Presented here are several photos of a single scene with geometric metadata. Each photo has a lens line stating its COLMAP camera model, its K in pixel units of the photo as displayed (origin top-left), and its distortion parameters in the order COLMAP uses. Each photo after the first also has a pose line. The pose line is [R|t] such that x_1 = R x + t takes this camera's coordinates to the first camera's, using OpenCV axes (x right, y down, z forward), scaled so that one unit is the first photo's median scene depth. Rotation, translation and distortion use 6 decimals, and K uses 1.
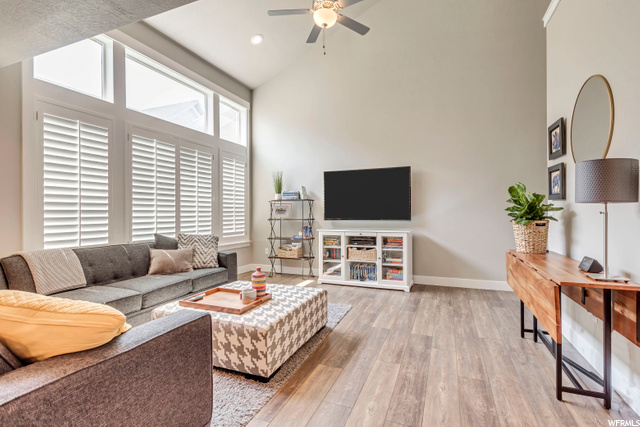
lens RADIAL K [[304.9, 0, 321.5], [0, 304.9, 214.3], [0, 0, 1]] dist [0.006080, 0.000399]
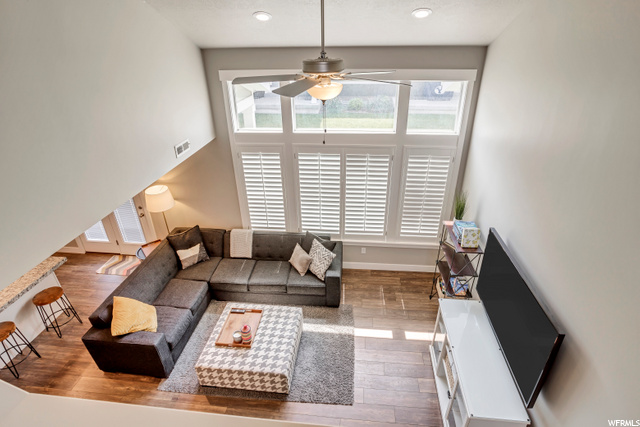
lens RADIAL K [[337.2, 0, 322.3], [0, 337.2, 213.0], [0, 0, 1]] dist [-0.041832, -0.000298]
pose [[0.283324, 0.447768, -0.848075, 0.591312], [0.007573, 0.883238, 0.468864, -0.610767], [0.958994, -0.139263, 0.246852, 0.649674]]
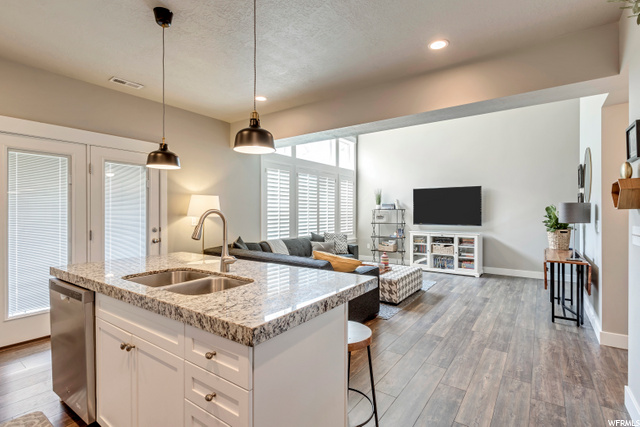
lens RADIAL K [[304.9, 0, 322.9], [0, 304.9, 212.6], [0, 0, 1]] dist [0.006080, 0.000399]
pose [[0.973844, 0.005562, -0.227150, -0.095162], [-0.006130, 0.999980, -0.001797, -0.036547], [0.227136, 0.003142, 0.973858, -0.542139]]
